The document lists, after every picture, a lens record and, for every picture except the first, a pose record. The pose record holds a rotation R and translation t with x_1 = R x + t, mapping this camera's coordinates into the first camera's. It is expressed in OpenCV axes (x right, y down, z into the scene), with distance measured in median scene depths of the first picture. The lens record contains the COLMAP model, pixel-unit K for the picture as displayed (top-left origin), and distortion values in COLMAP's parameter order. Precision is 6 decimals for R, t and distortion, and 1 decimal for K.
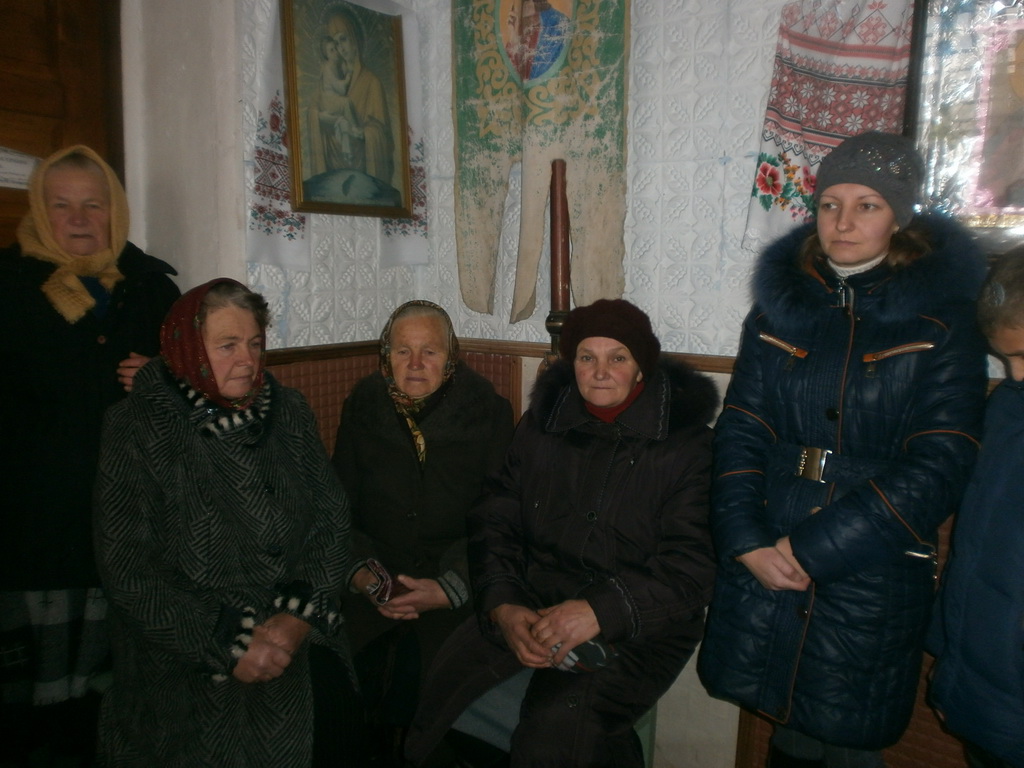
lens RADIAL K [[811.5, 0, 517.5], [0, 811.5, 382.8], [0, 0, 1]] dist [-0.068774, 0.068542]
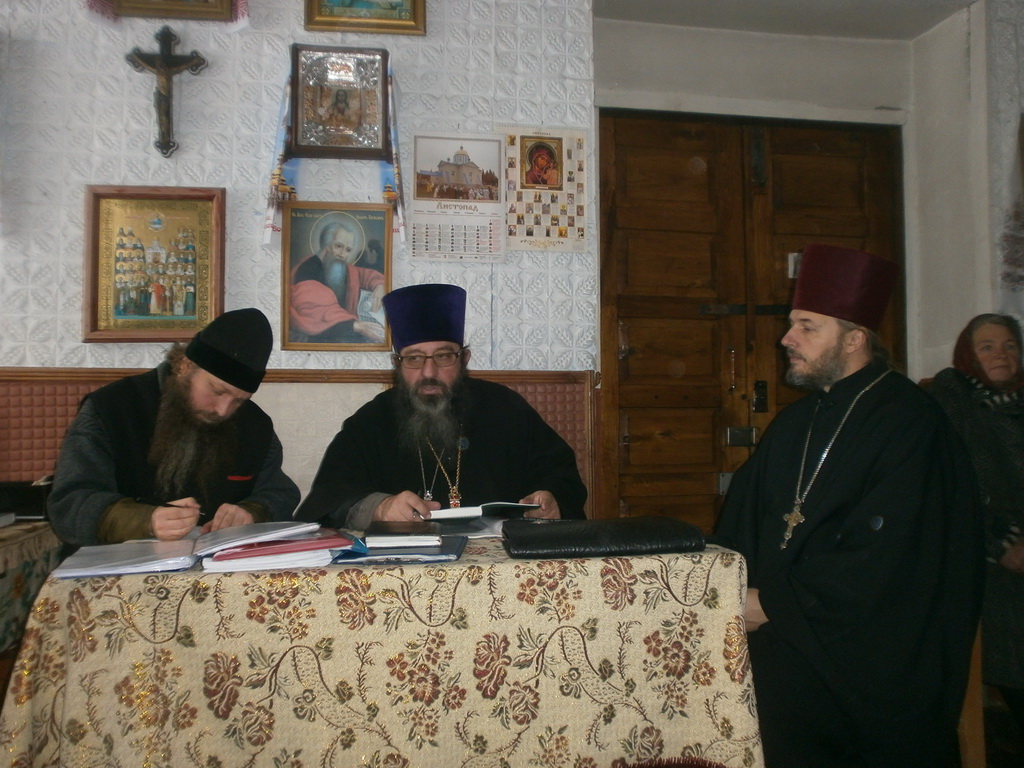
lens RADIAL K [[915.5, 0, 505.3], [0, 915.5, 387.5], [0, 0, 1]] dist [-0.051806, 0.030300]
pose [[0.737193, -0.060769, -0.672944, 0.098105], [-0.068635, 0.984061, -0.164052, 0.320687], [0.672188, 0.167126, 0.721272, -0.767121]]
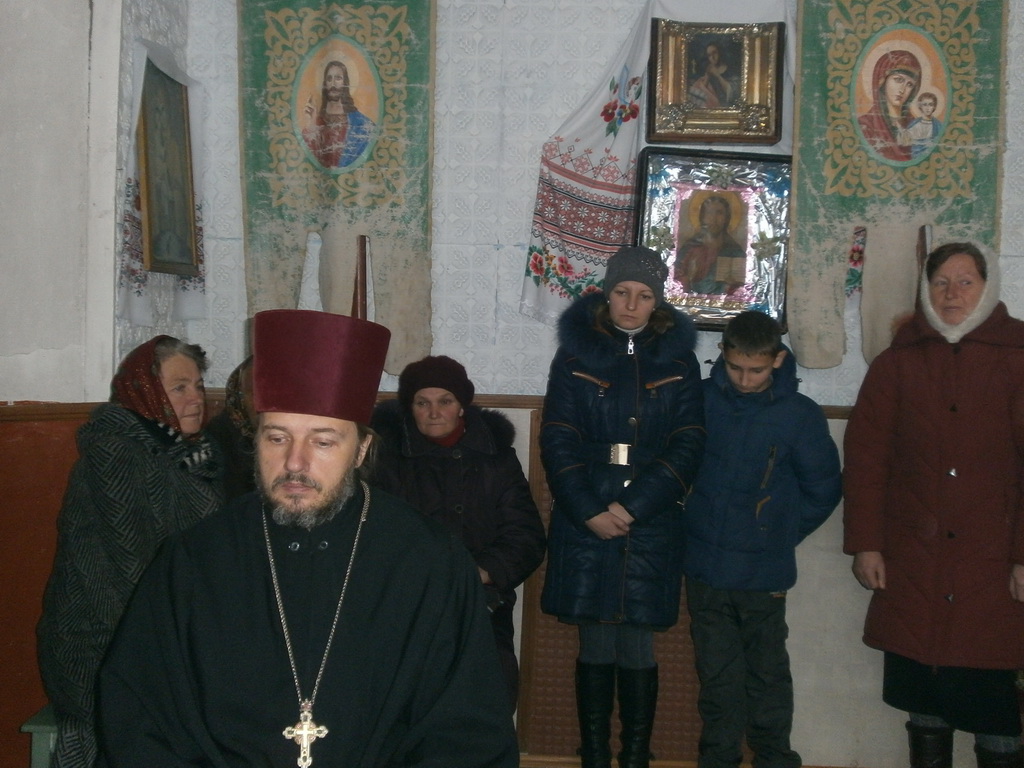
lens RADIAL K [[1177.9, 0, 528.5], [0, 1177.9, 359.0], [0, 0, 1]] dist [0.001711, 0.000000]
pose [[0.820055, -0.005379, 0.572260, -0.792615], [0.062839, 0.994756, -0.080699, 0.064734], [-0.568825, 0.102138, 0.816092, -0.575243]]
